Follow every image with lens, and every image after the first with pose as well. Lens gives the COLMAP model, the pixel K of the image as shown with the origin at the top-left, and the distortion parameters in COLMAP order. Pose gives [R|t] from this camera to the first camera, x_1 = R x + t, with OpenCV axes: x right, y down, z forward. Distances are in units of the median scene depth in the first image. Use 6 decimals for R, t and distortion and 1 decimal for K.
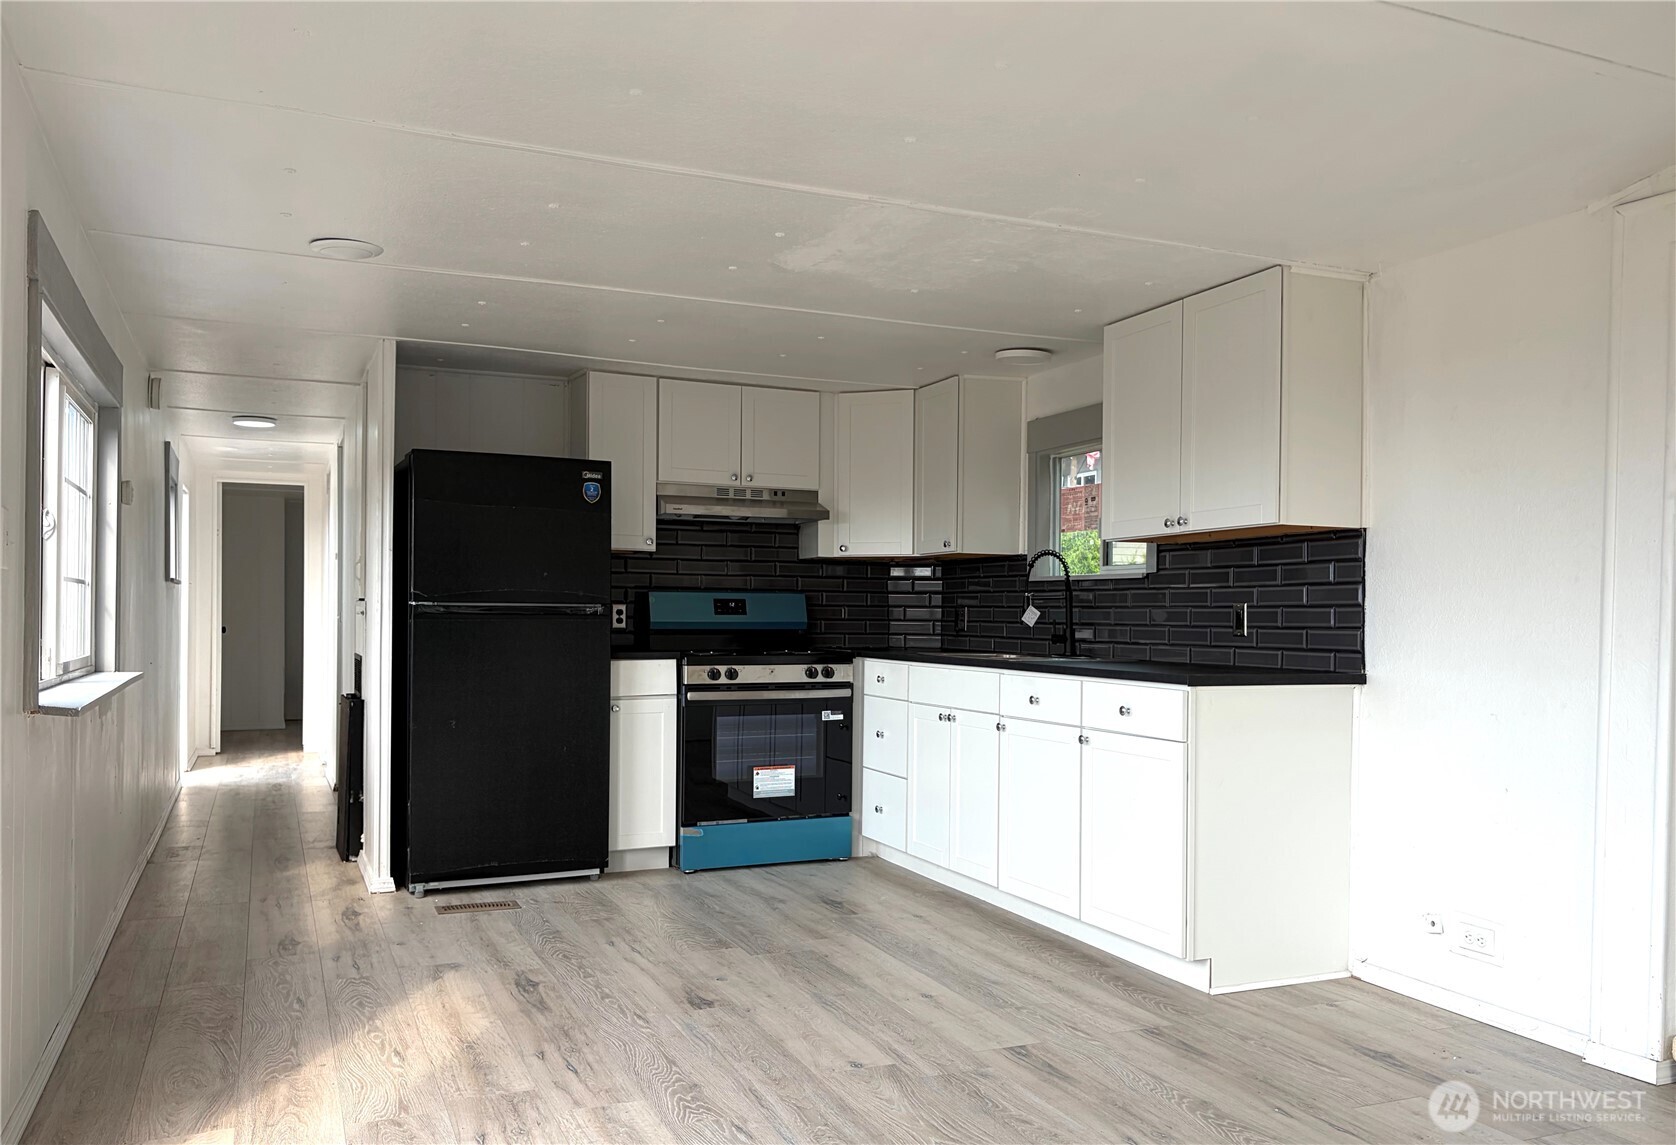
lens RADIAL K [[1290.2, 0, 841.7], [0, 1290.2, 577.6], [0, 0, 1]] dist [0.002289, 0.000318]
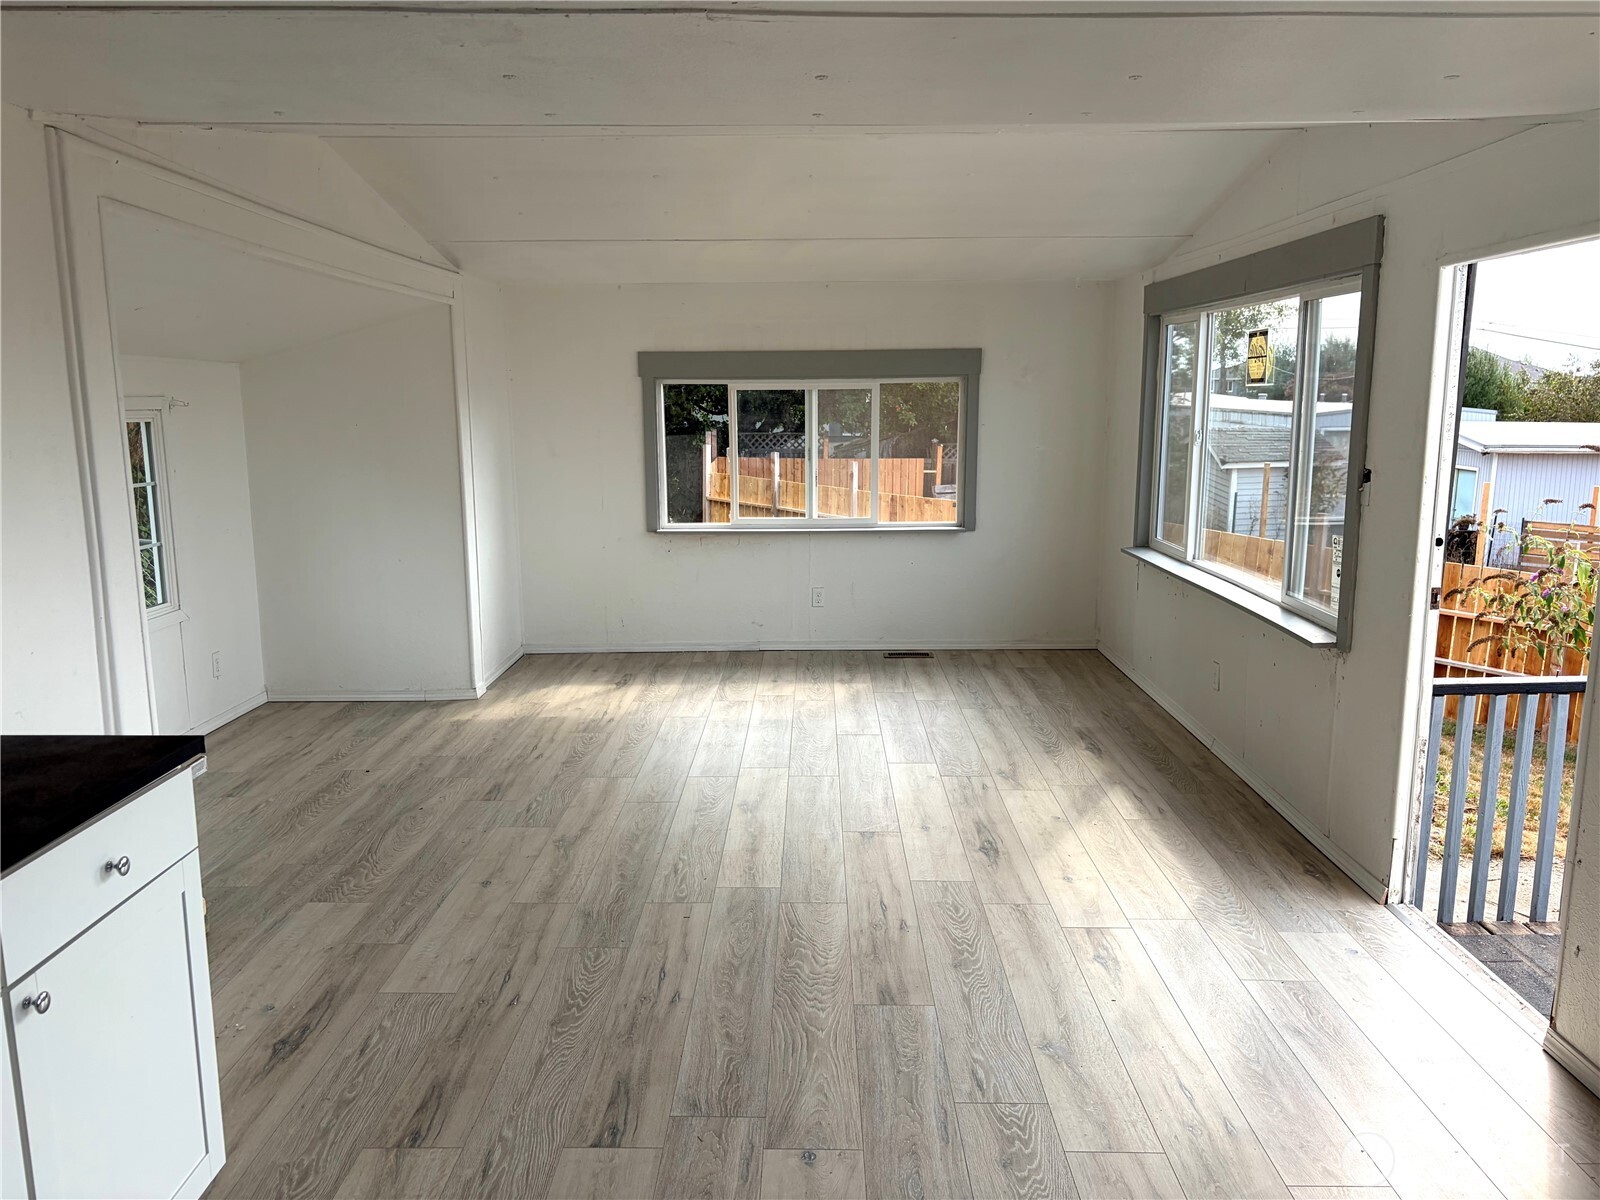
lens RADIAL K [[1210.3, 0, 800.1], [0, 1210.3, 603.0], [0, 0, 1]] dist [0.000785, 0.001199]
pose [[-0.918185, -0.080480, 0.387890, -0.266688], [-0.021837, 0.987940, 0.153288, -0.104412], [-0.395549, 0.132277, -0.908870, 1.706036]]
